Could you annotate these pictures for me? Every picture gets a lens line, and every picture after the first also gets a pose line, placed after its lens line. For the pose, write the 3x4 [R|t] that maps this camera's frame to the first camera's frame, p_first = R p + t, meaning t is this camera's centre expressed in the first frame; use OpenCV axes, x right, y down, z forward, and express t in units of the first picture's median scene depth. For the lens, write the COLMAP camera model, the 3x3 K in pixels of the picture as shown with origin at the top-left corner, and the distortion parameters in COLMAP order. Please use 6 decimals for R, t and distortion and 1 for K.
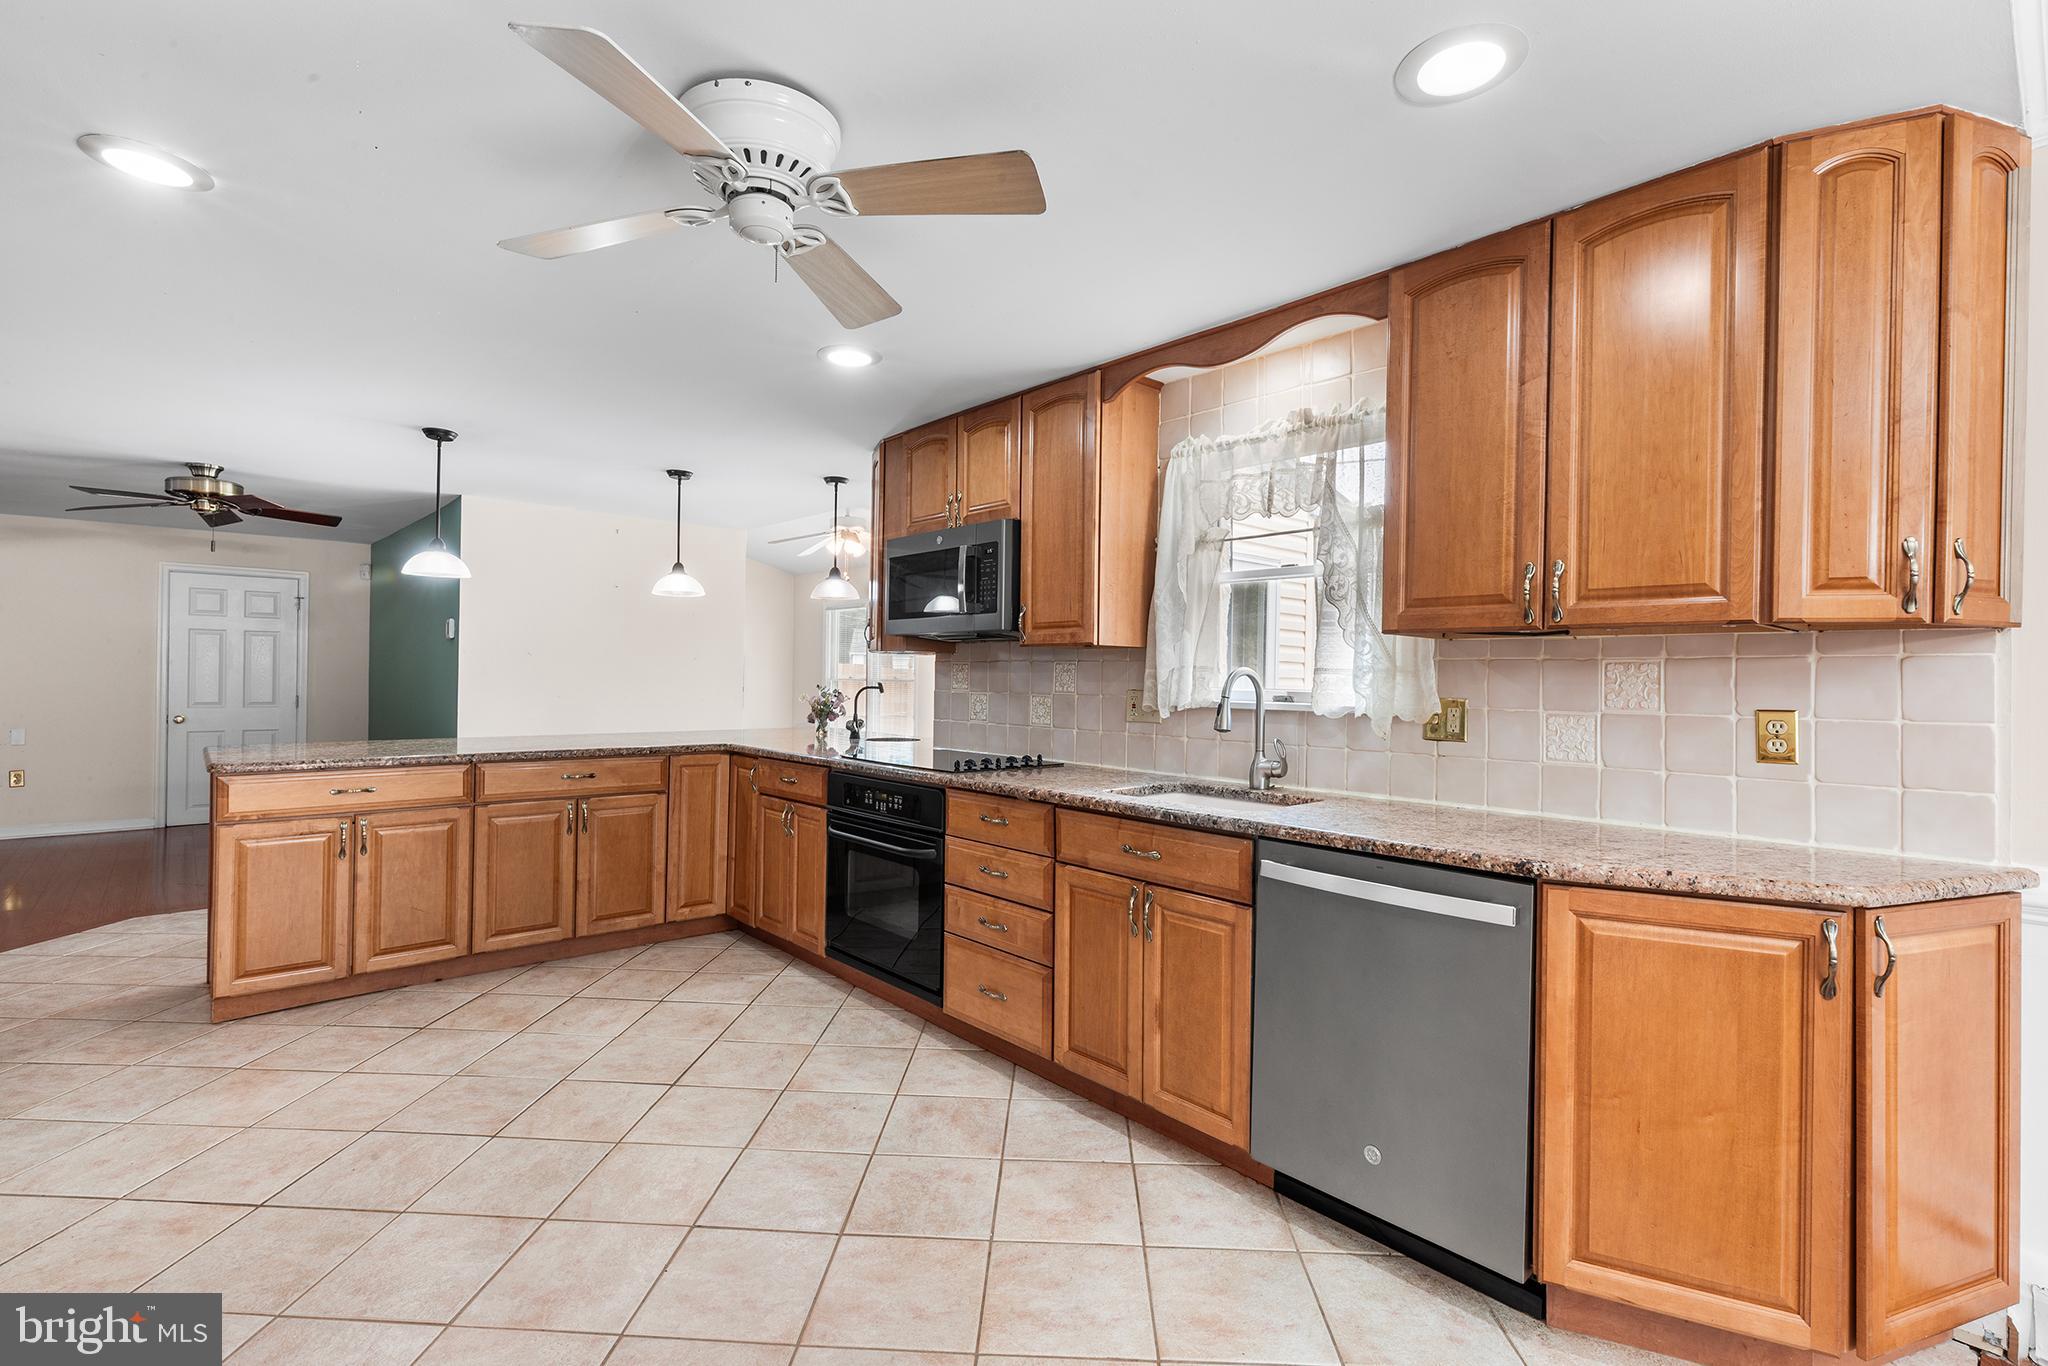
lens RADIAL K [[929.2, 0, 1027.7], [0, 929.2, 675.4], [0, 0, 1]] dist [0.004429, 0.000095]
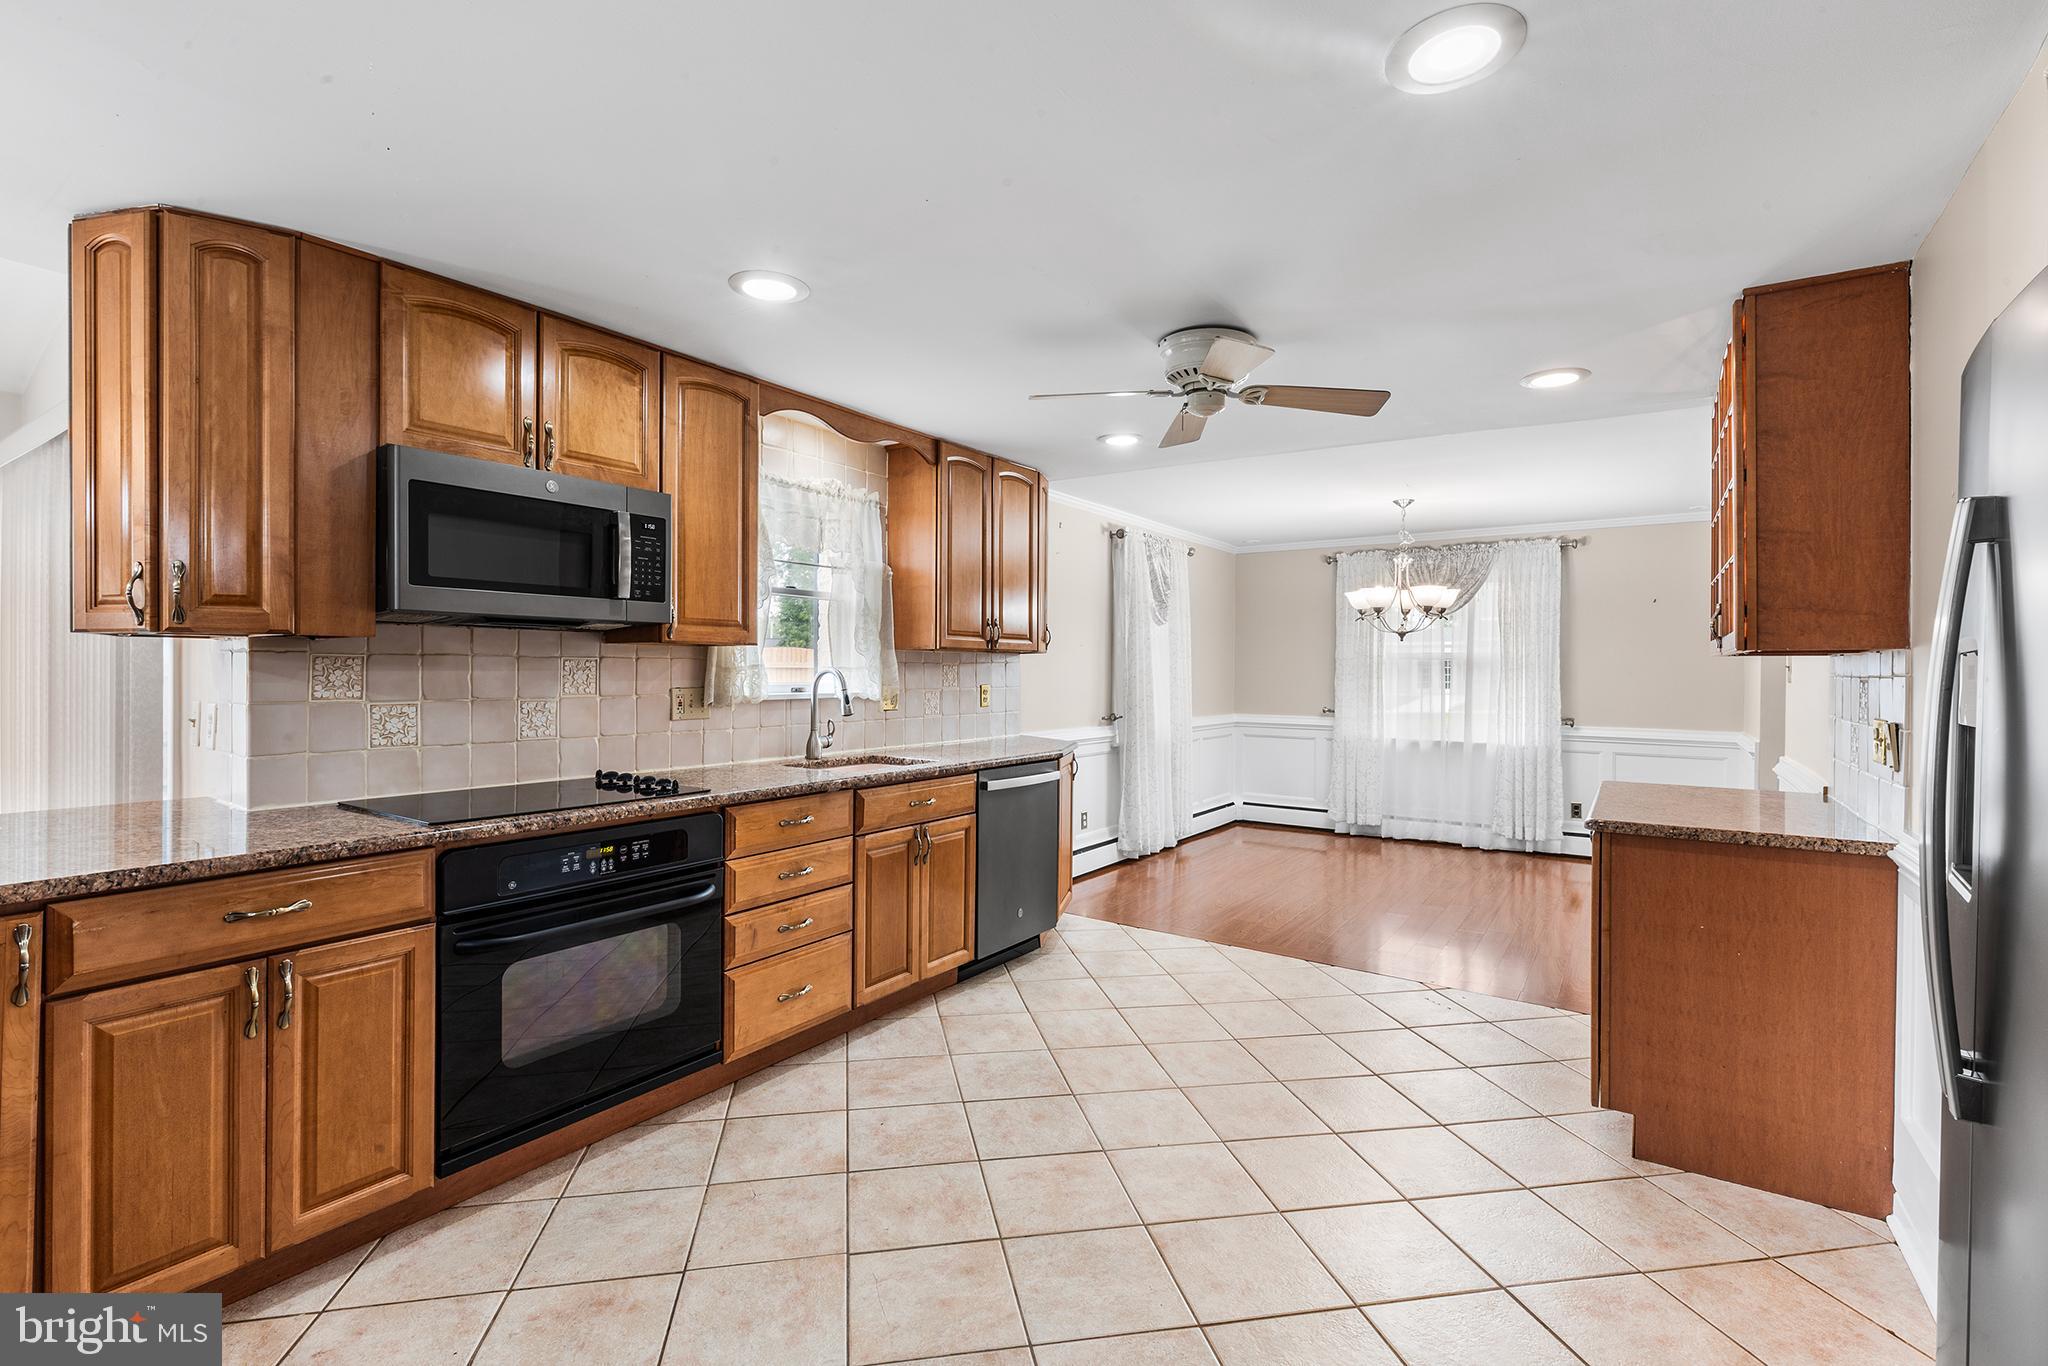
lens RADIAL K [[922.2, 0, 1026.0], [0, 922.2, 668.9], [0, 0, 1]] dist [0.001685, -0.000040]
pose [[-0.234947, -0.015466, 0.971885, -1.380898], [-0.010637, 0.999854, 0.013339, -0.032280], [-0.971950, -0.007204, -0.235078, 1.295156]]
